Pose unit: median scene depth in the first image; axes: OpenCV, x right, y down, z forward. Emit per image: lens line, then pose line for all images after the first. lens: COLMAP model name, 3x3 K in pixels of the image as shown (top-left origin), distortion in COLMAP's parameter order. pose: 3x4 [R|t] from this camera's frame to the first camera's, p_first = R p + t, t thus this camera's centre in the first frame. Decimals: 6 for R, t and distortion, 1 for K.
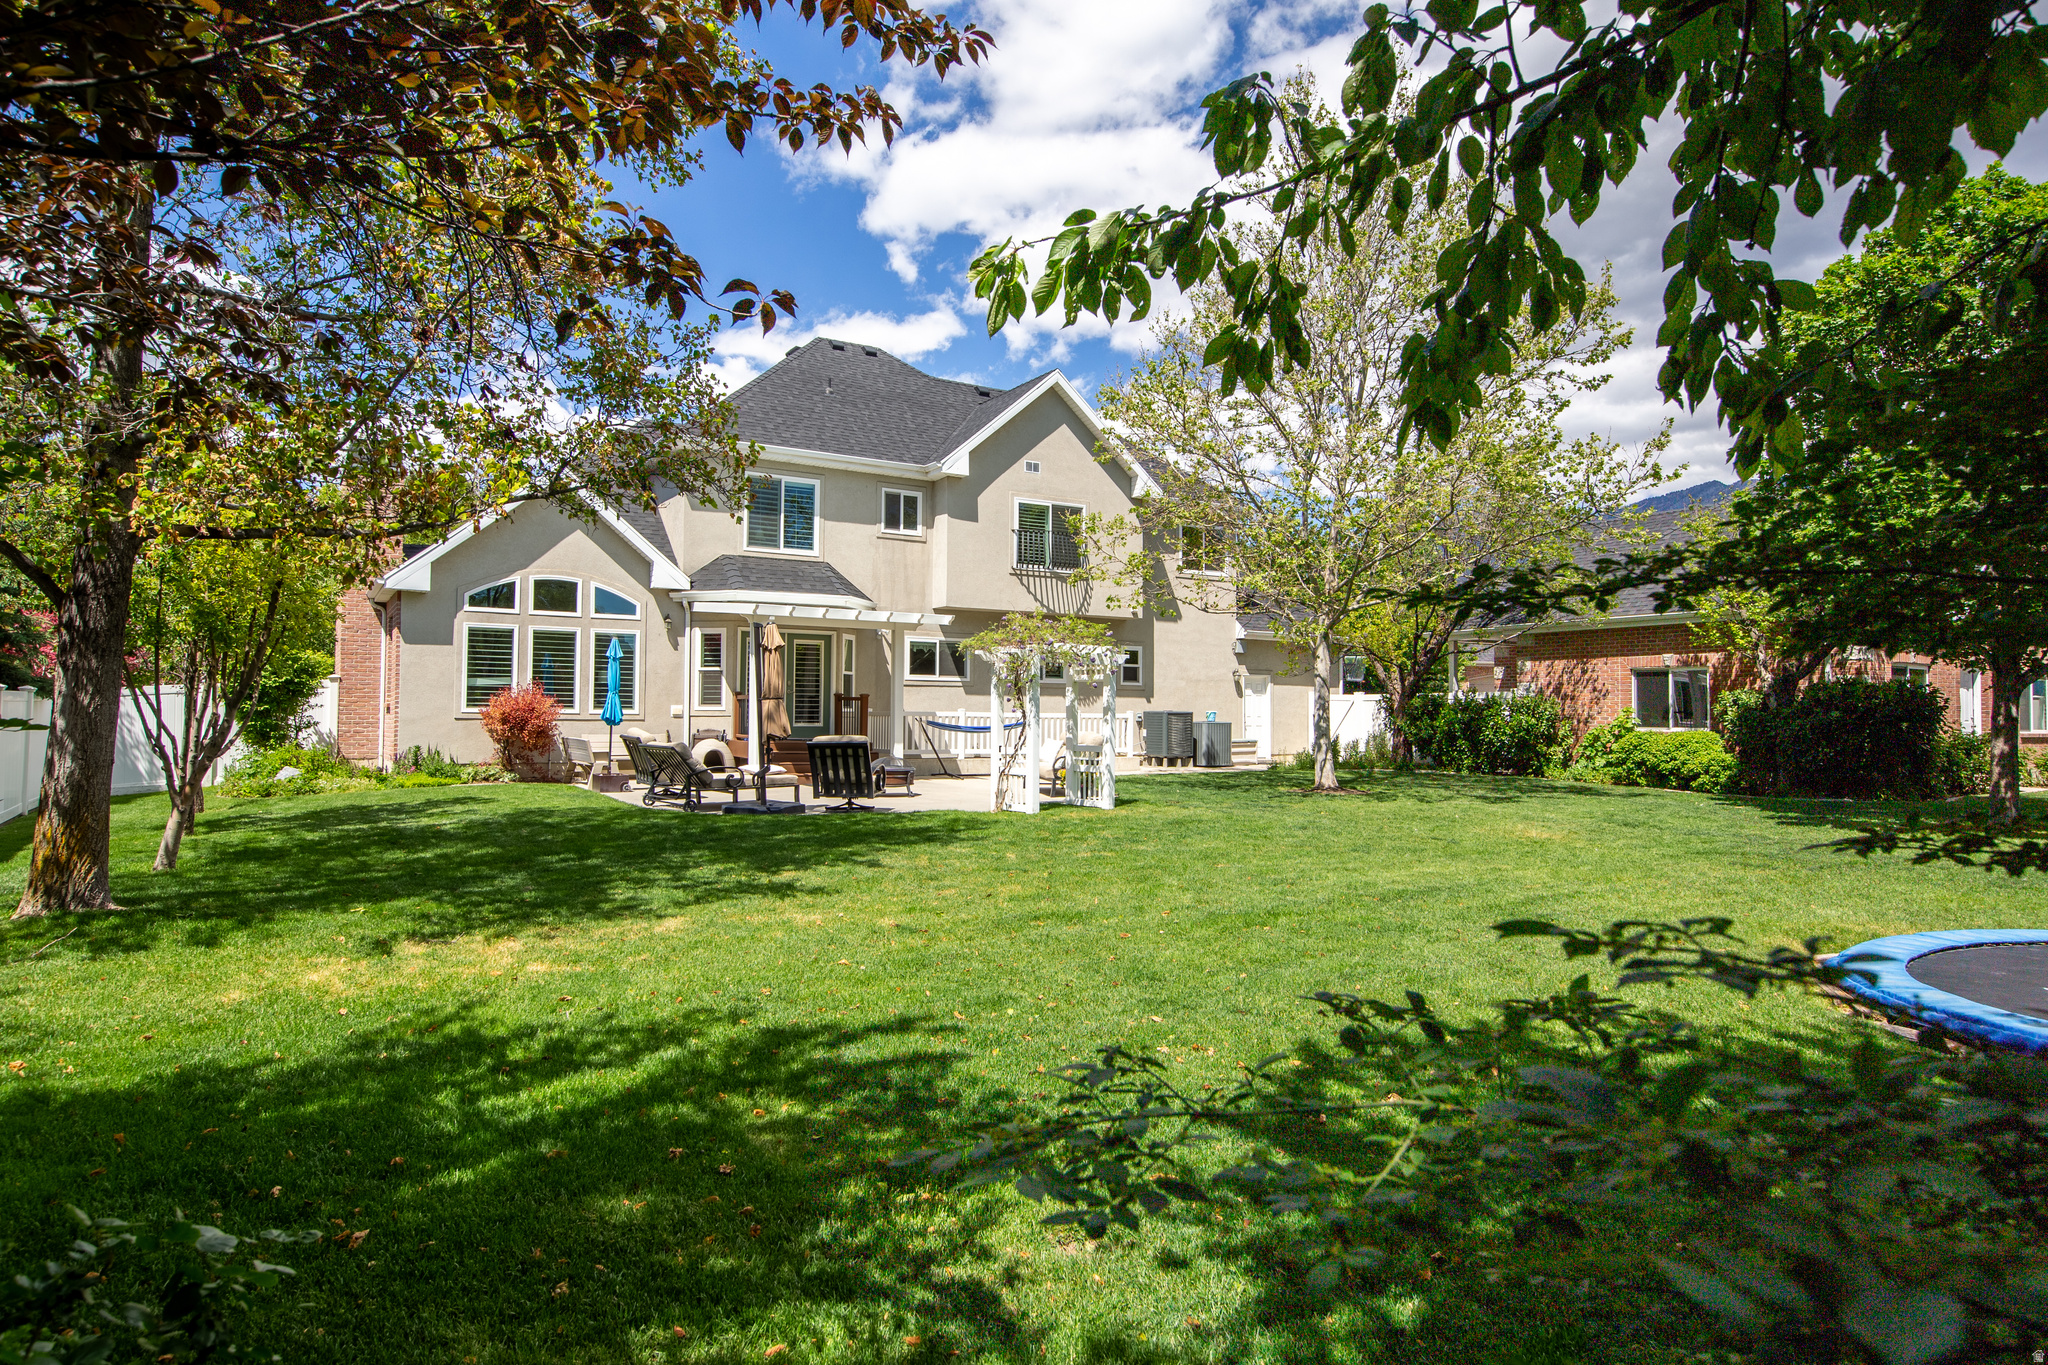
lens RADIAL K [[1197.5, 0, 1035.7], [0, 1197.5, 668.2], [0, 0, 1]] dist [0.024970, 0.000502]
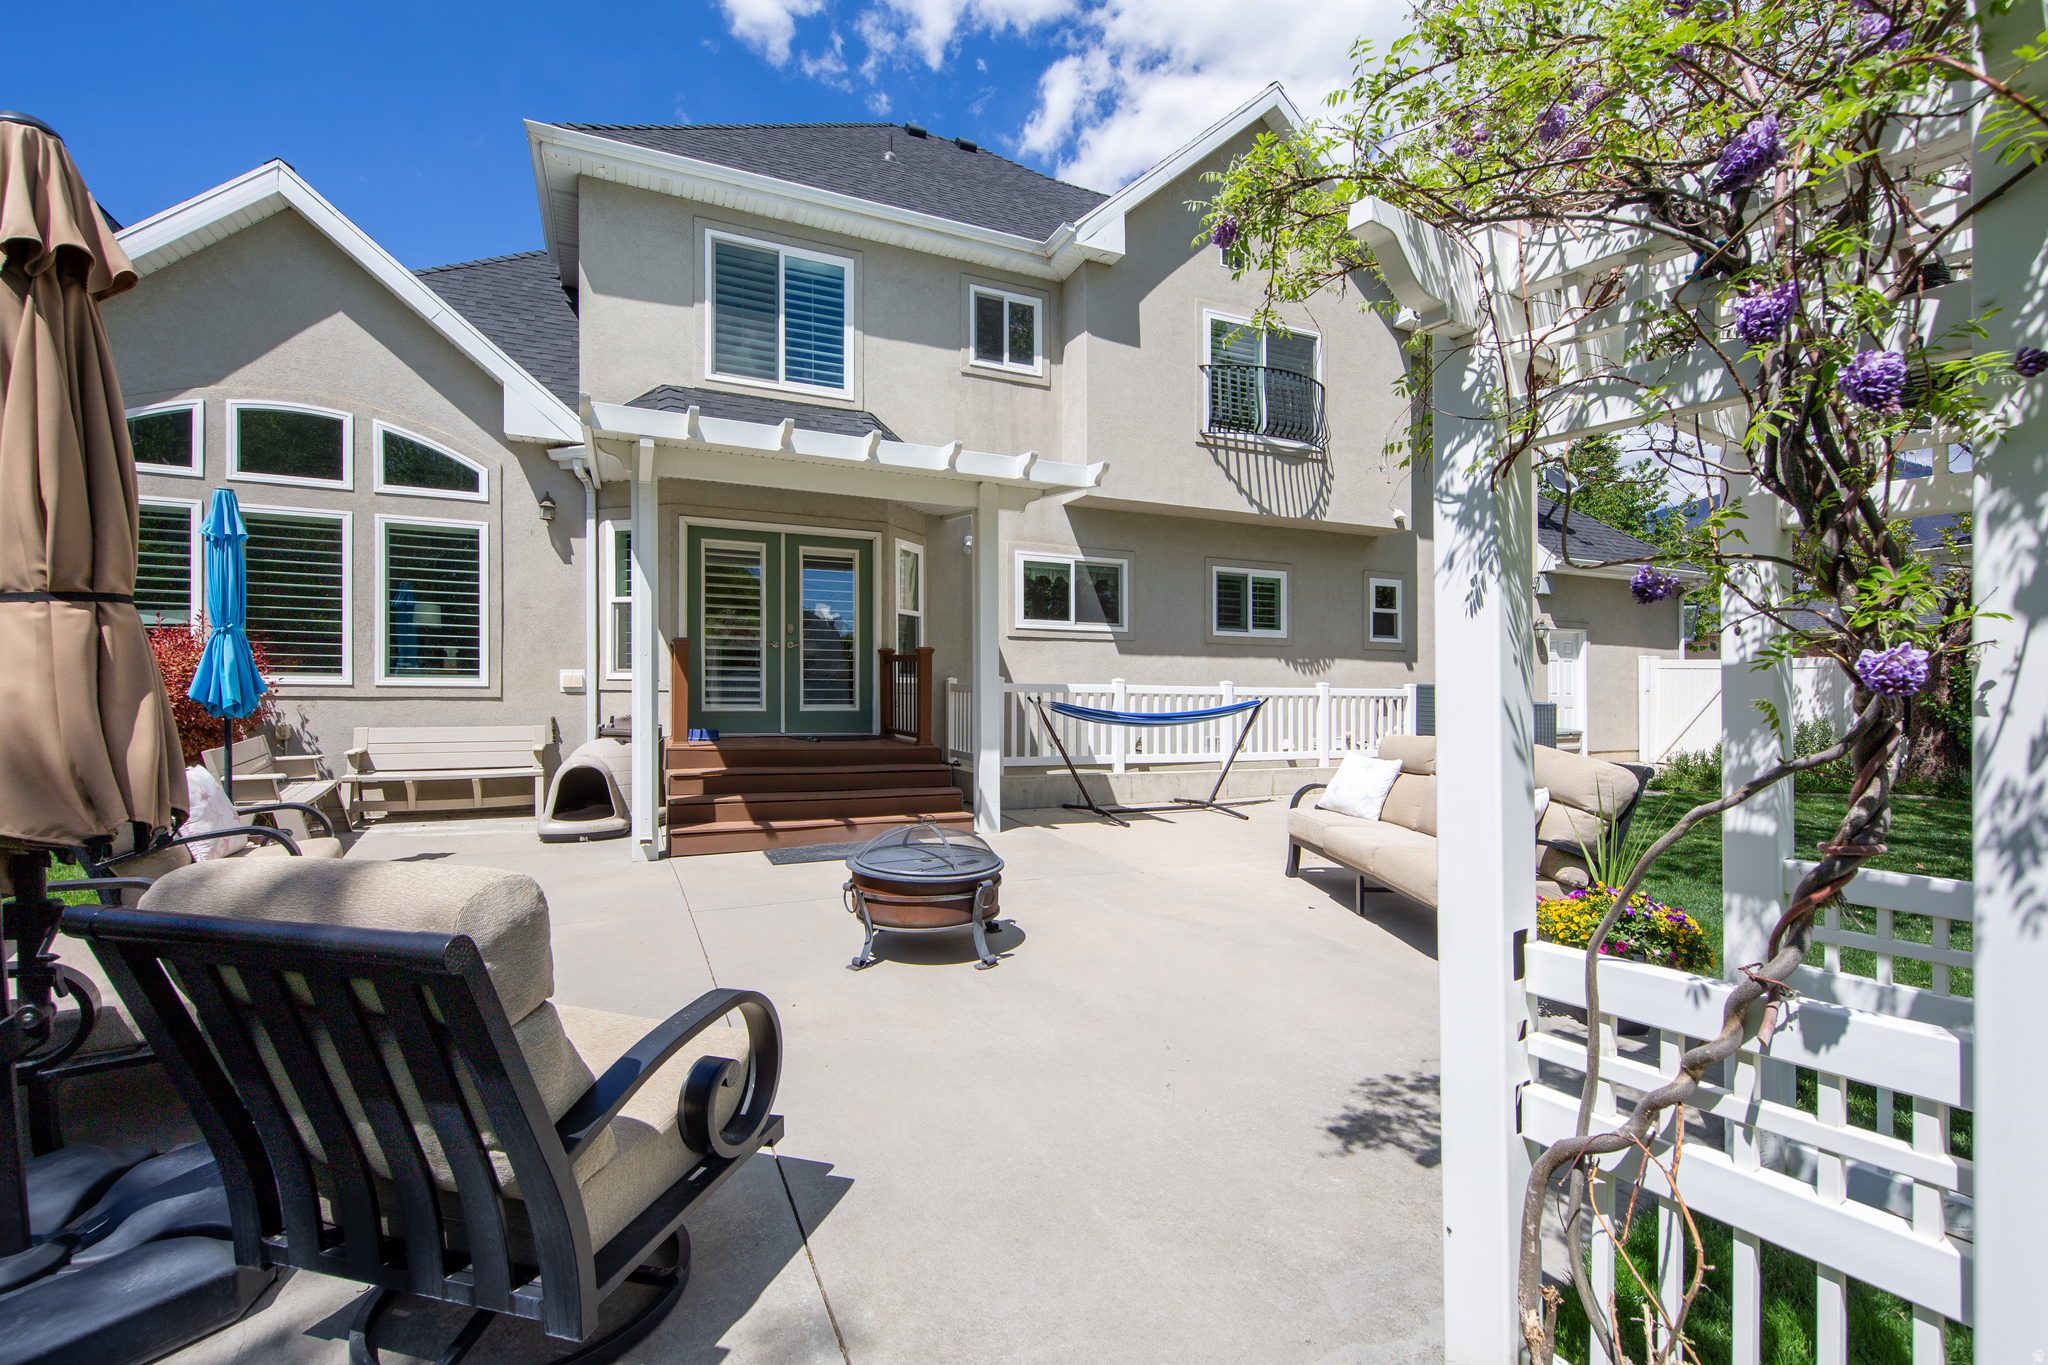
lens RADIAL K [[920.3, 0, 1022.8], [0, 920.3, 680.8], [0, 0, 1]] dist [0.011257, -0.000933]
pose [[0.990459, -0.001367, -0.137798, -0.049051], [0.004911, 0.999666, 0.025383, 0.025971], [0.137717, -0.025817, 0.990135, 0.621028]]
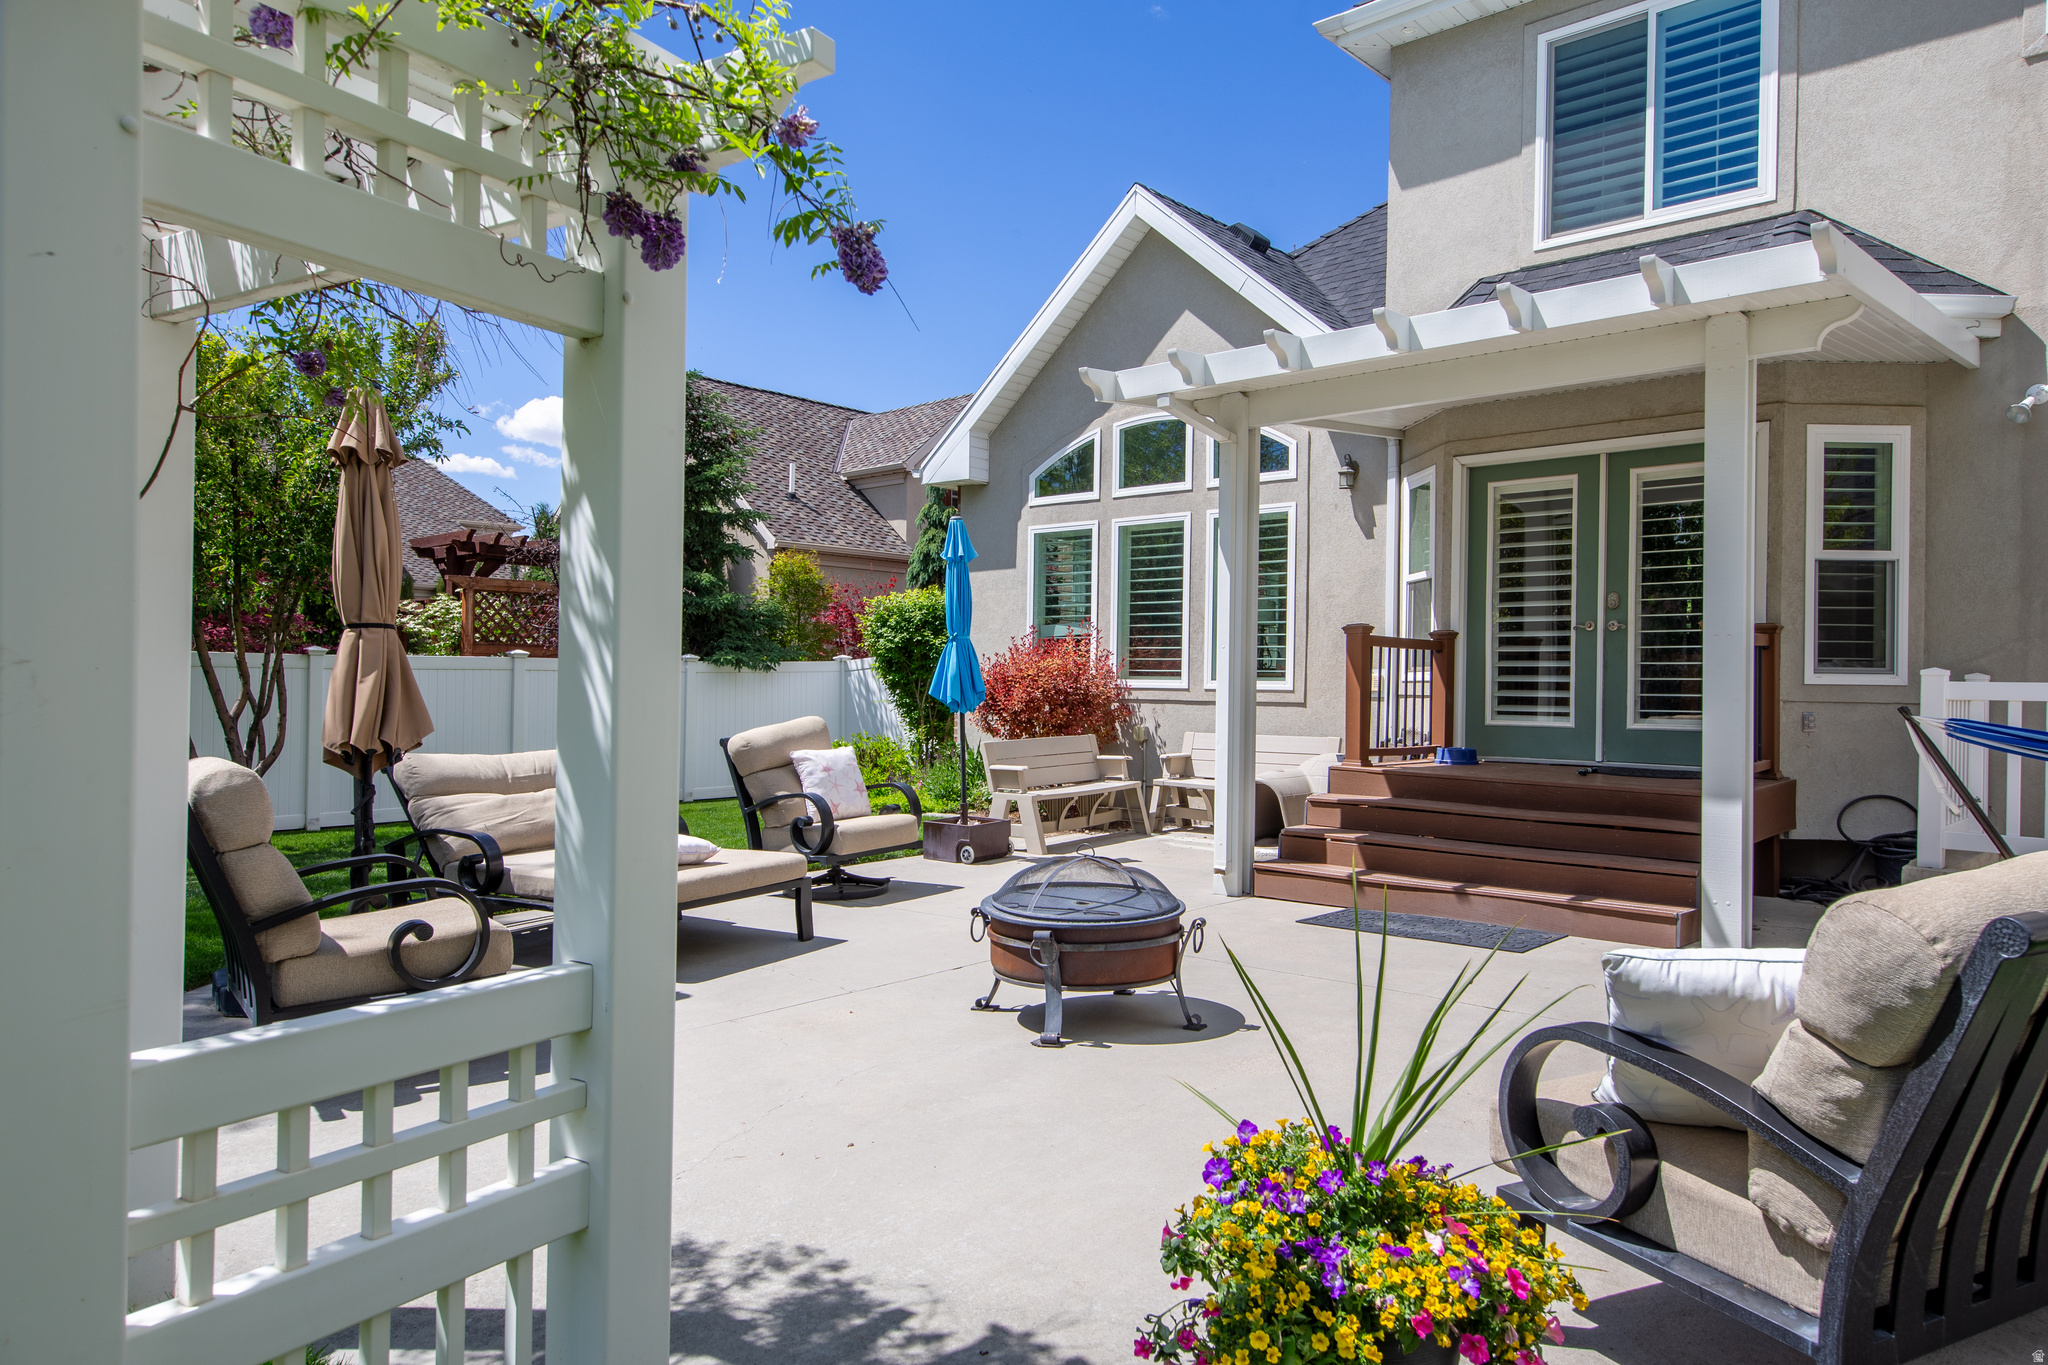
lens RADIAL K [[1344.8, 0, 1029.1], [0, 1344.8, 673.6], [0, 0, 1]] dist [0.032044, 0.005617]
pose [[0.263974, -0.014075, -0.964427, 0.121120], [0.028824, 0.999562, -0.006698, 0.031455], [0.964099, -0.026030, 0.264264, 0.746873]]
